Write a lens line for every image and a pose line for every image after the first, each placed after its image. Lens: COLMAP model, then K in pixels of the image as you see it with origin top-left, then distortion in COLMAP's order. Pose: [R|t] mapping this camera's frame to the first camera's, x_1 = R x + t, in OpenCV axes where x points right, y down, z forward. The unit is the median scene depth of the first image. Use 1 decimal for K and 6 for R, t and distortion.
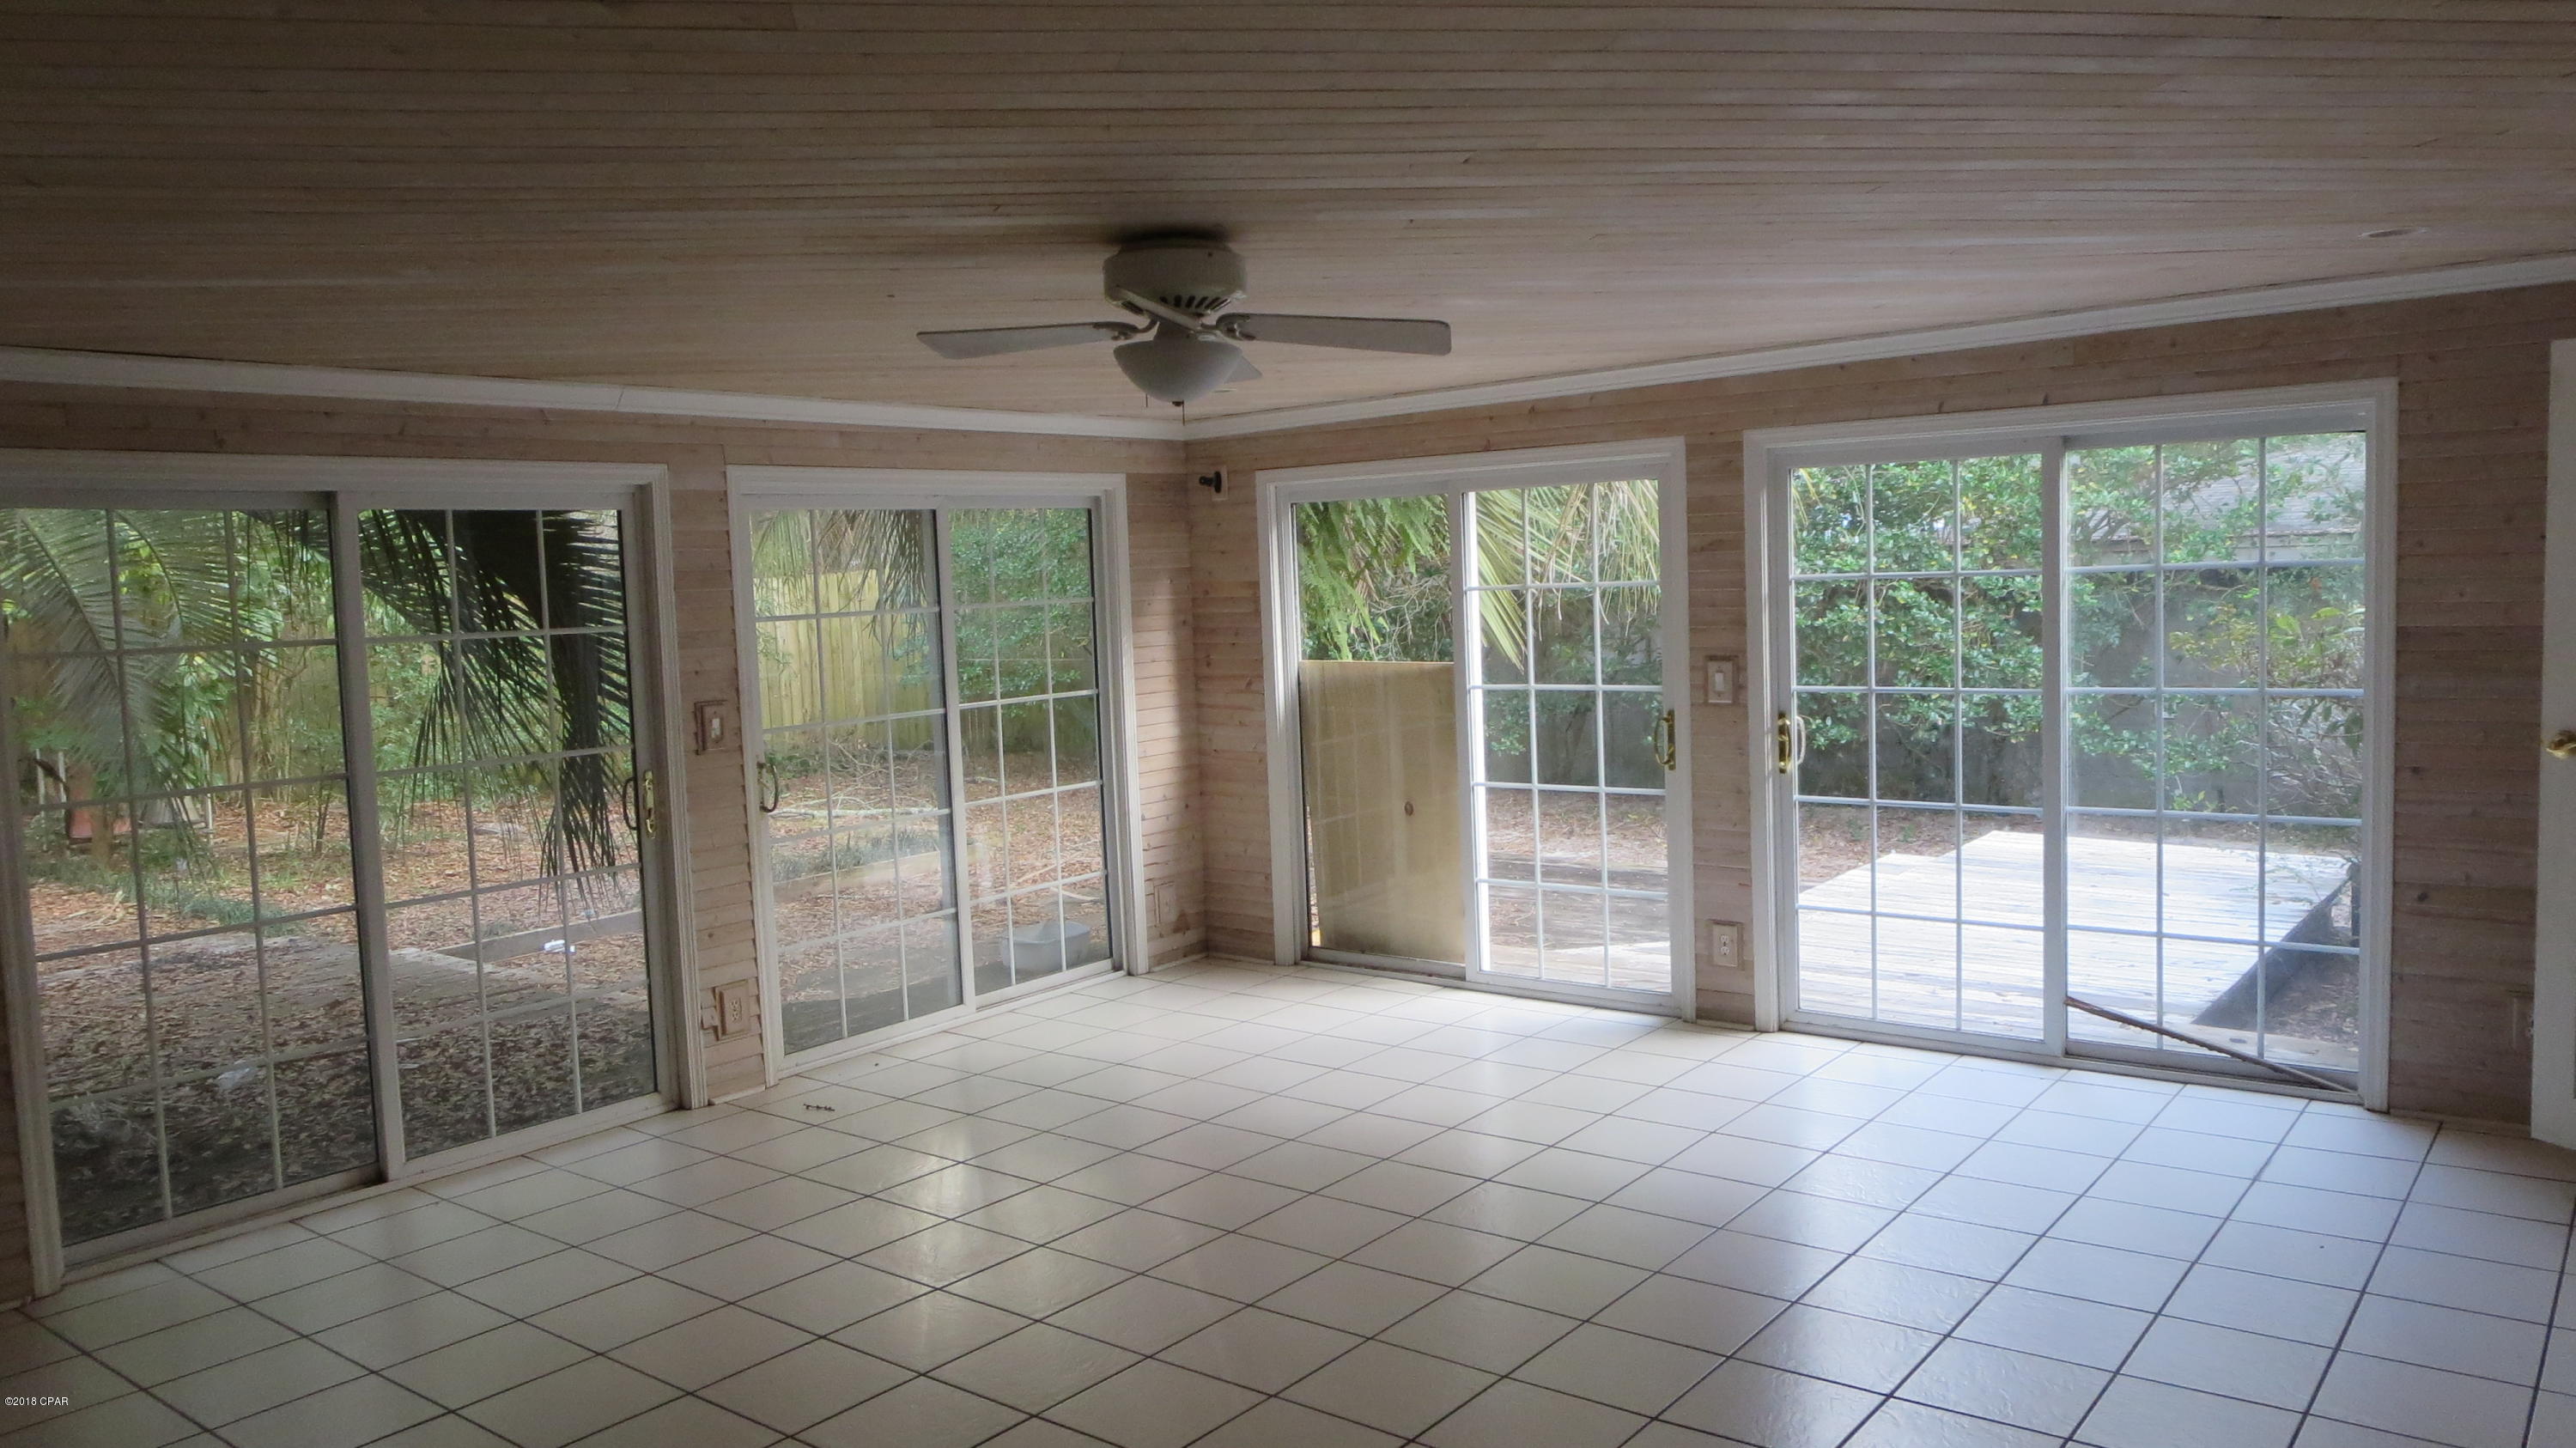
lens RADIAL K [[1845.7, 0, 1268.4], [0, 1845.7, 728.7], [0, 0, 1]] dist [-0.018218, 0.010231]
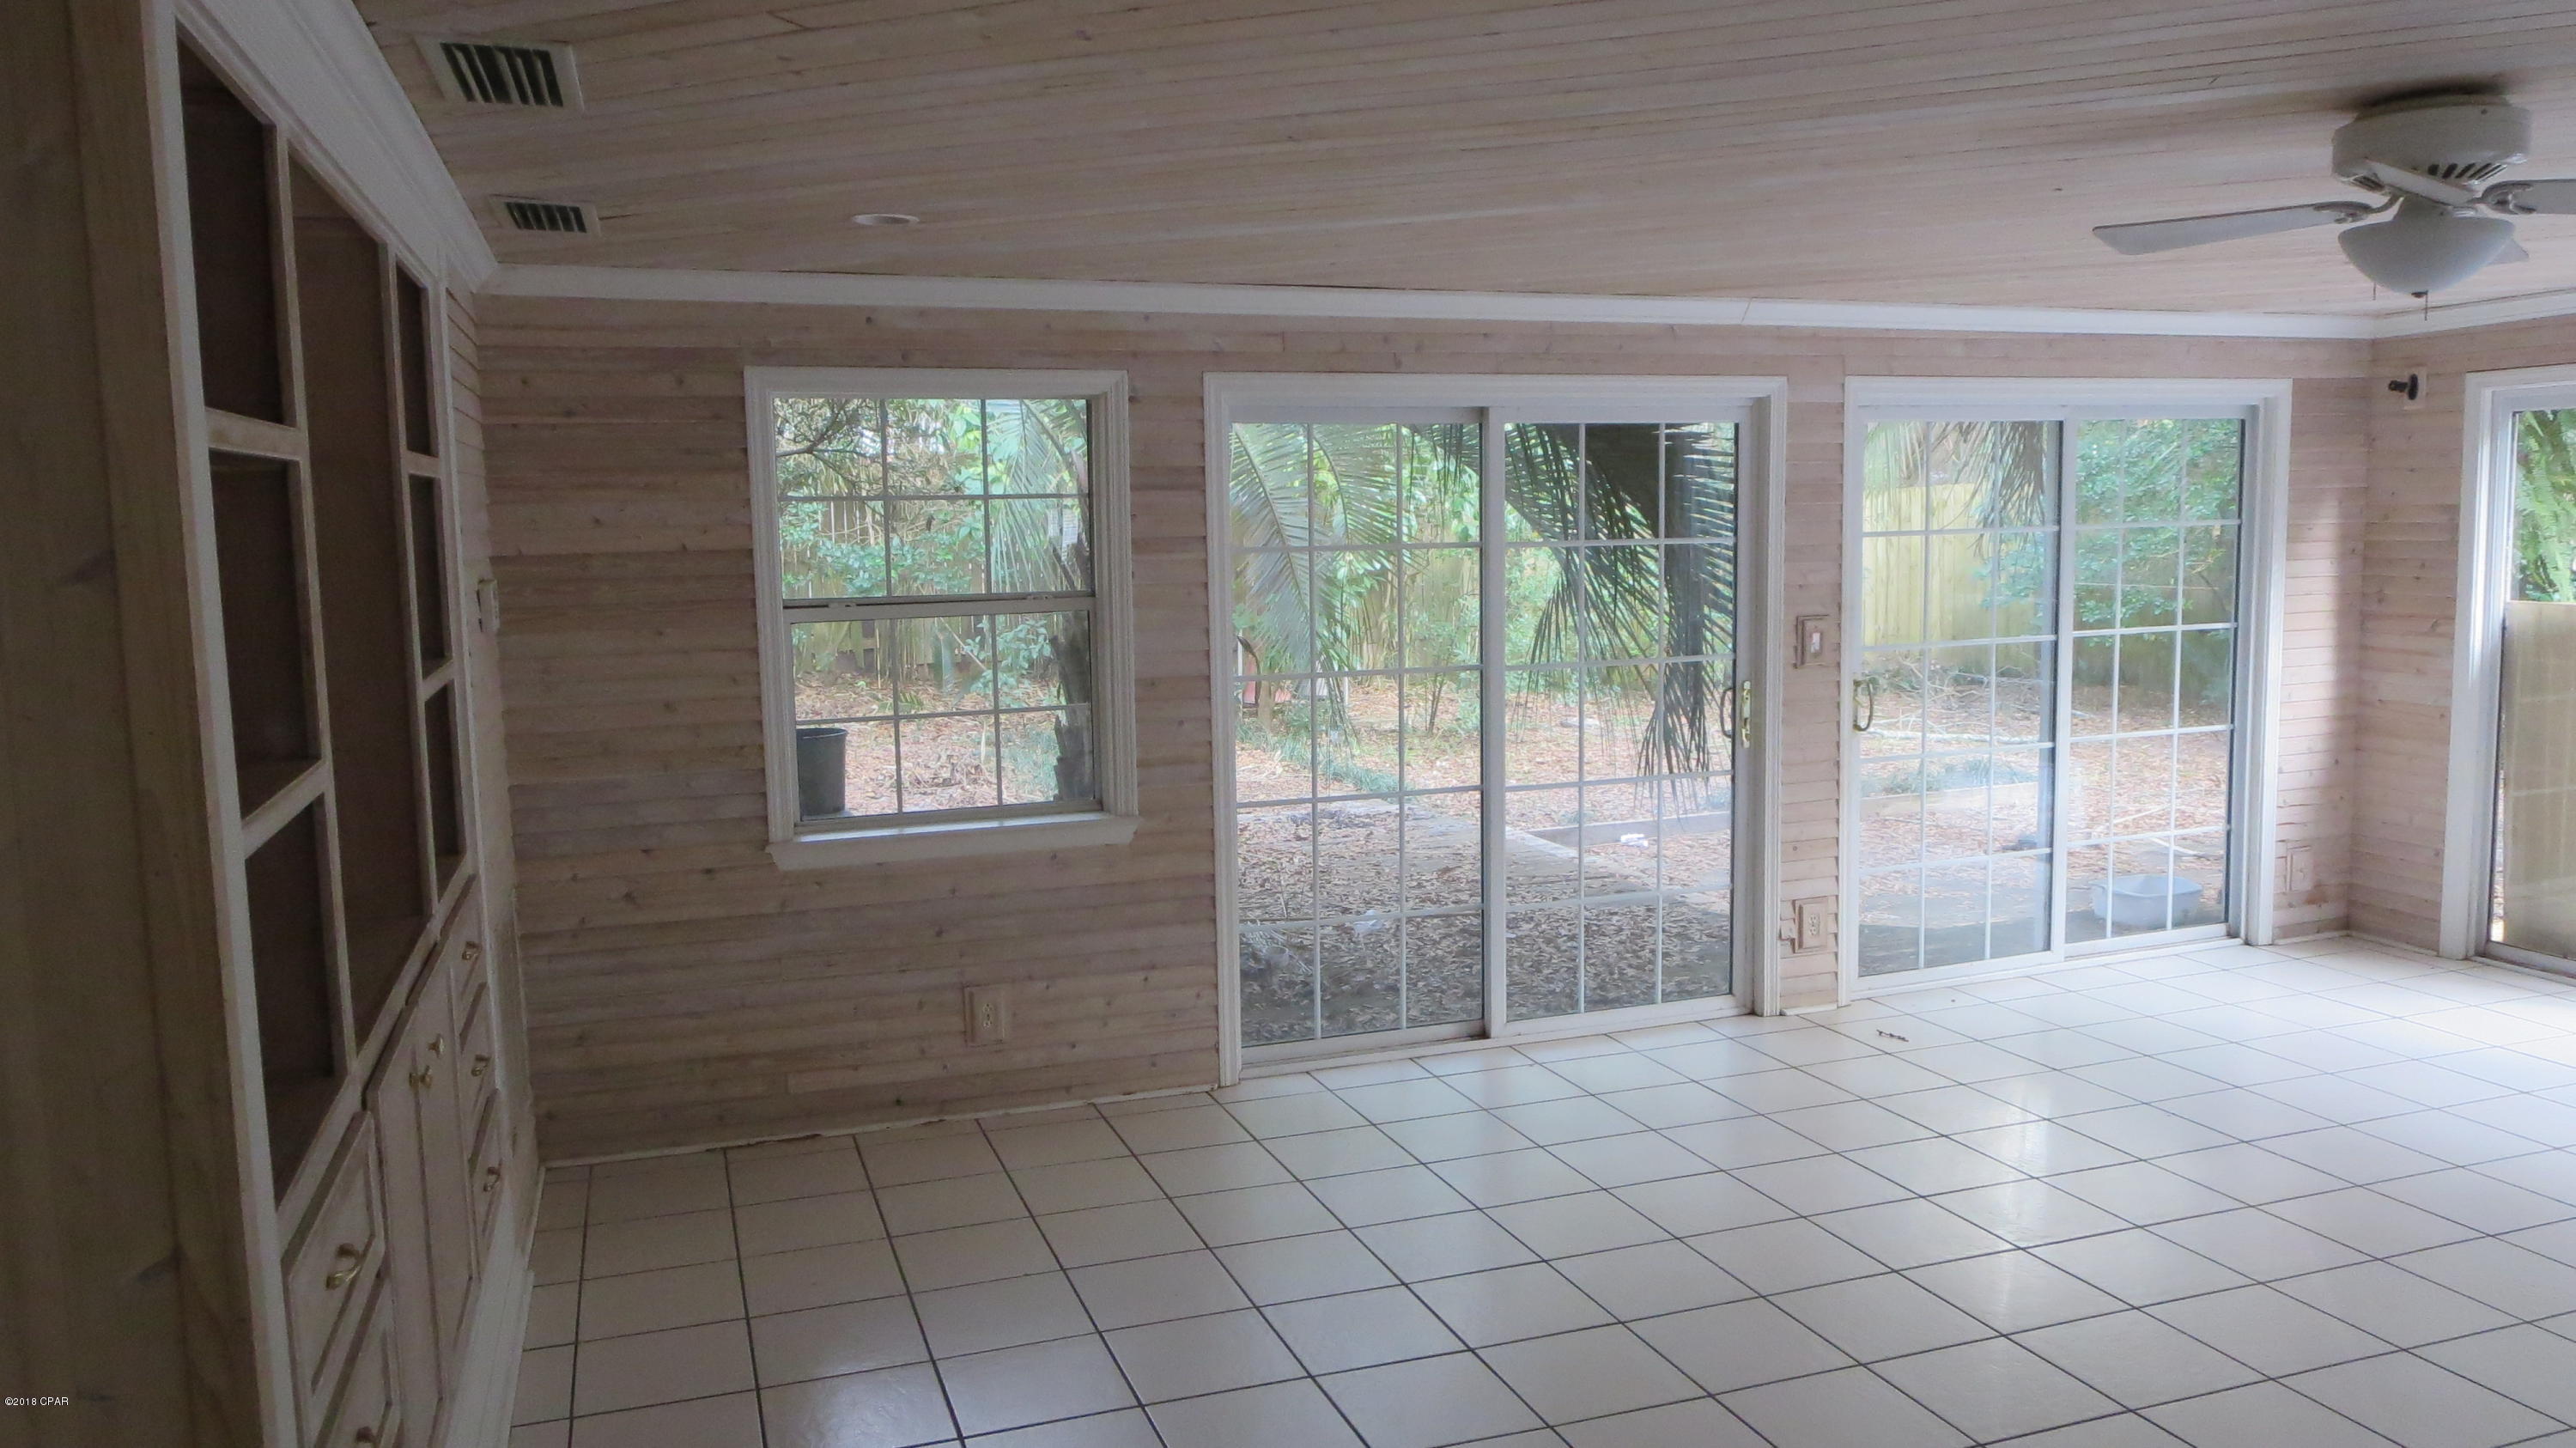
lens RADIAL K [[1845.7, 0, 1288.0], [0, 1845.7, 724.6], [0, 0, 1]] dist [-0.018218, 0.010231]
pose [[0.847659, 0.079356, -0.524574, -0.015452], [-0.055945, 0.996608, 0.060362, -0.000440], [0.527584, -0.021819, 0.849222, 0.002484]]
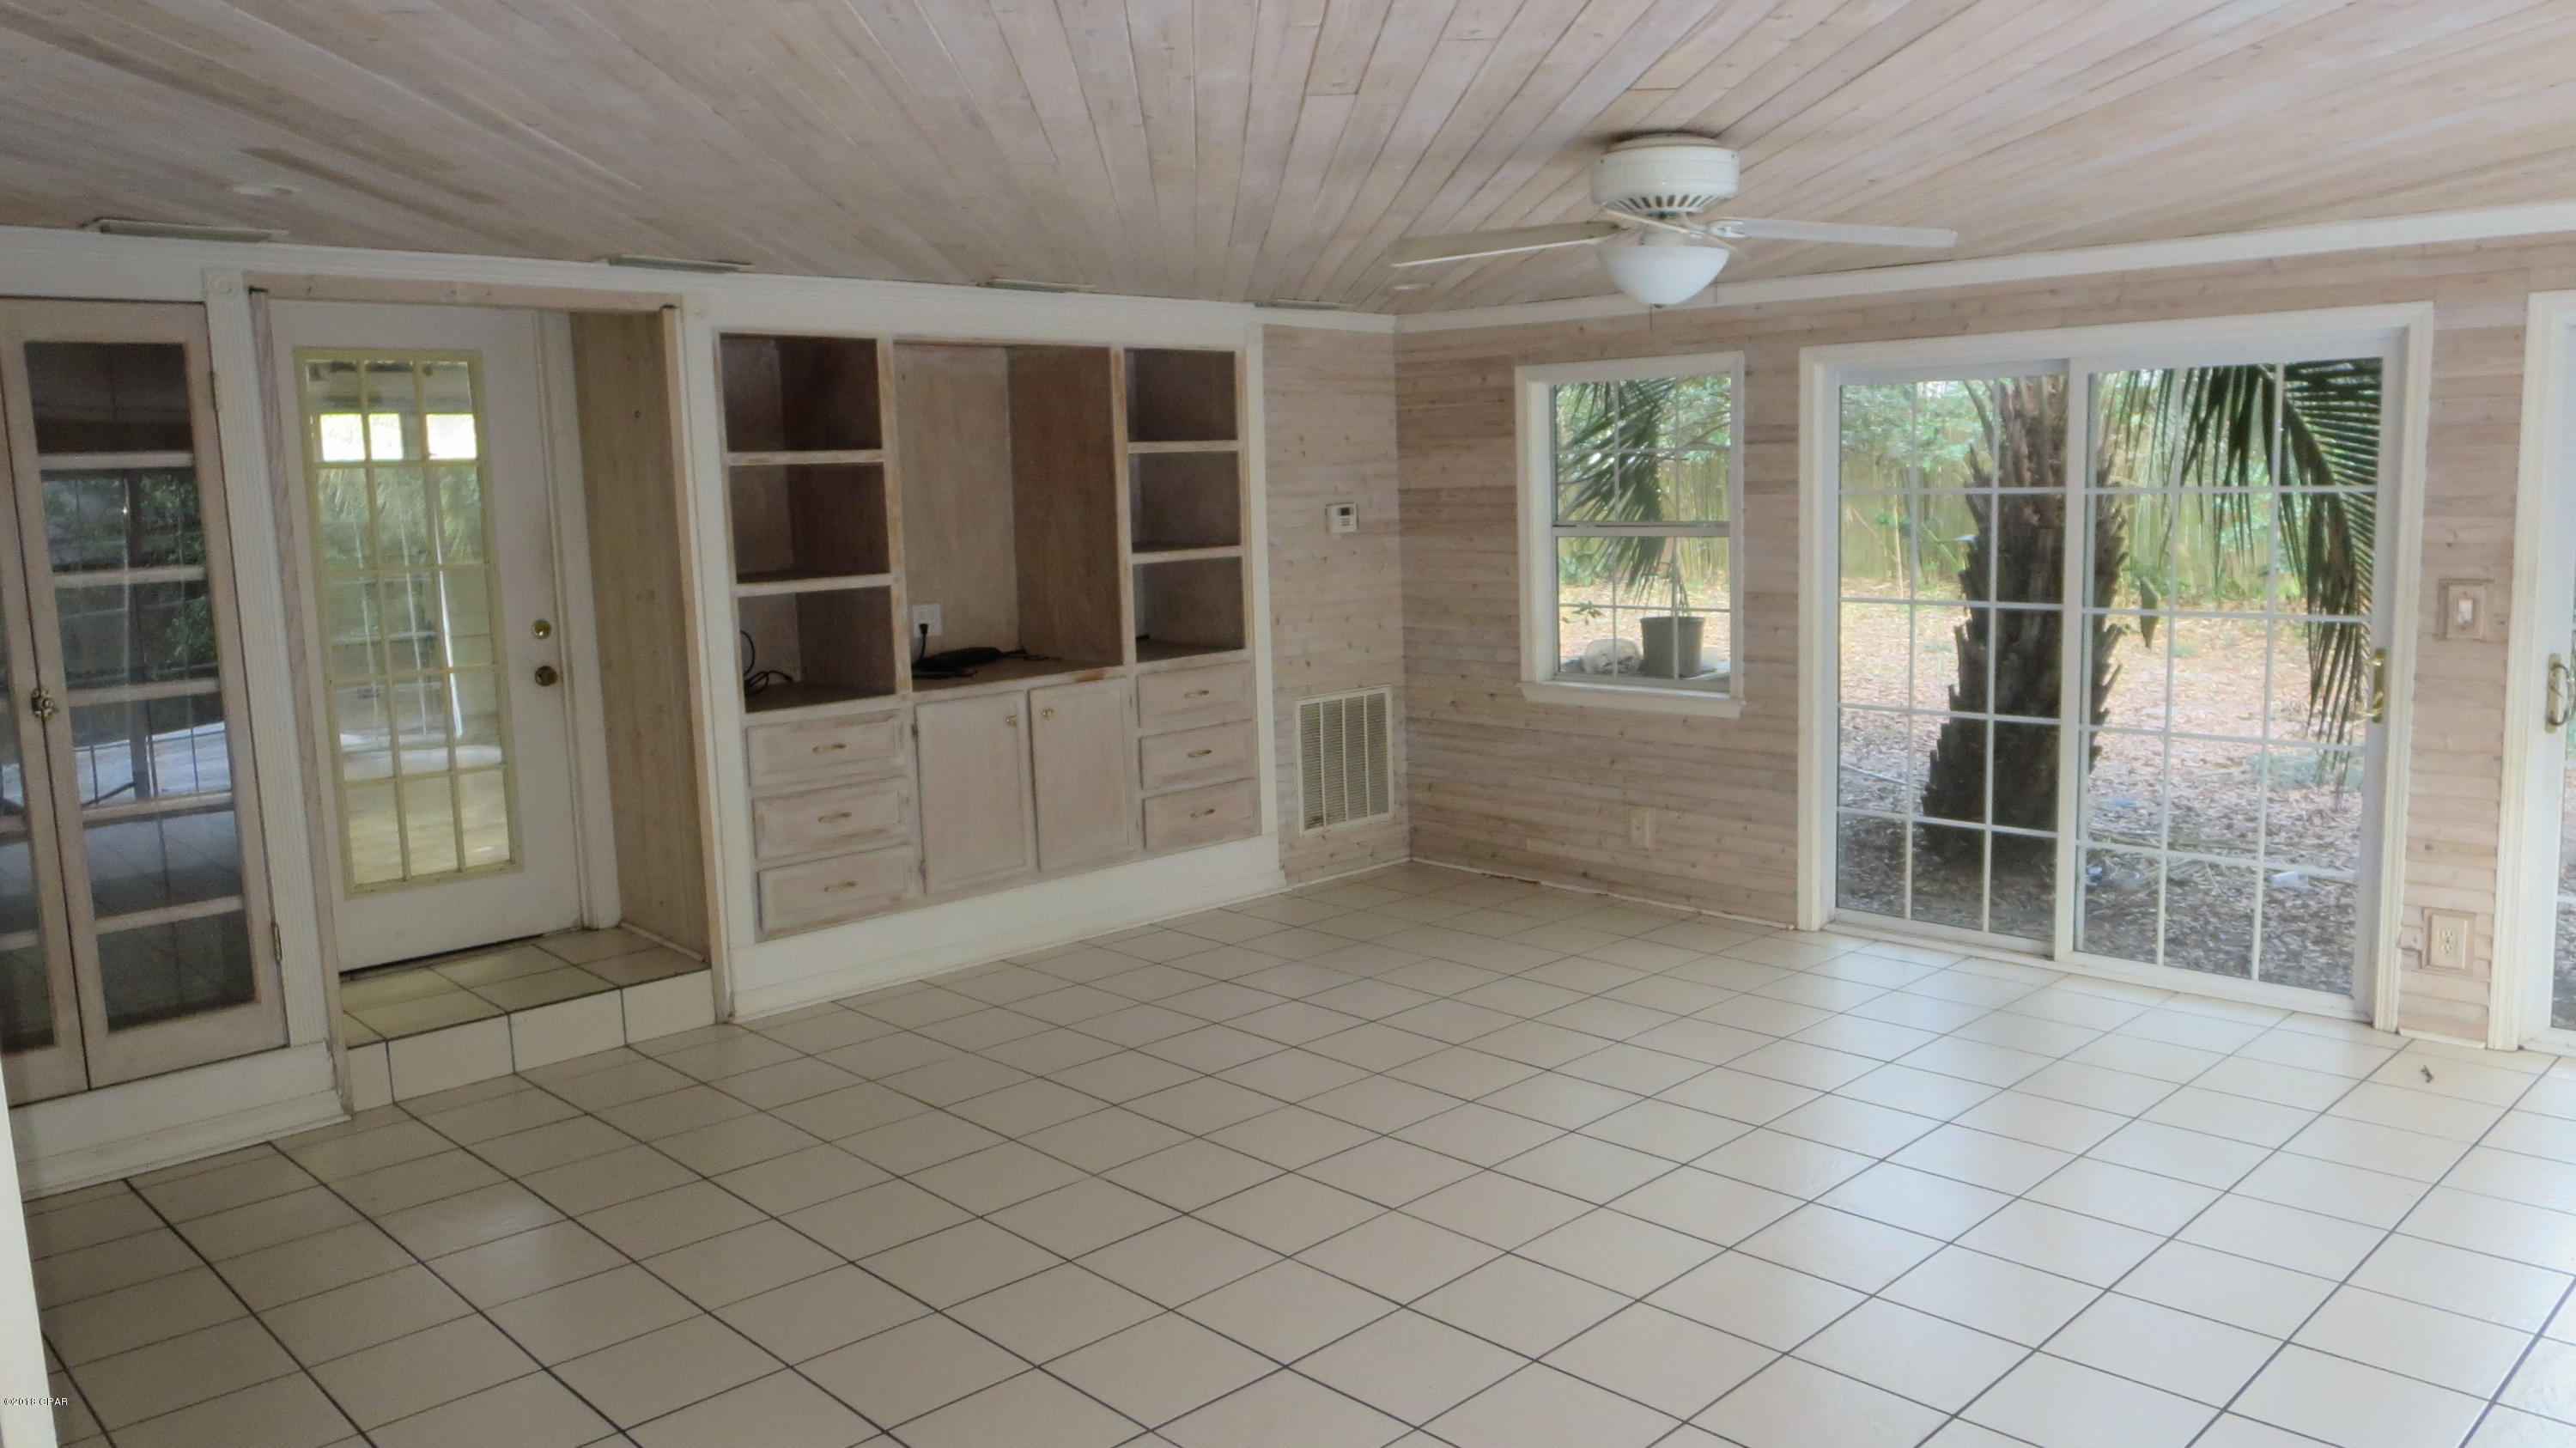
lens RADIAL K [[1845.7, 0, 1288.3], [0, 1845.7, 725.3], [0, 0, 1]] dist [-0.018218, 0.010231]
pose [[-0.122632, 0.174024, -0.977076, 0.601605], [-0.052438, 0.981995, 0.181481, -0.073917], [0.991066, 0.073491, -0.111299, 0.561597]]
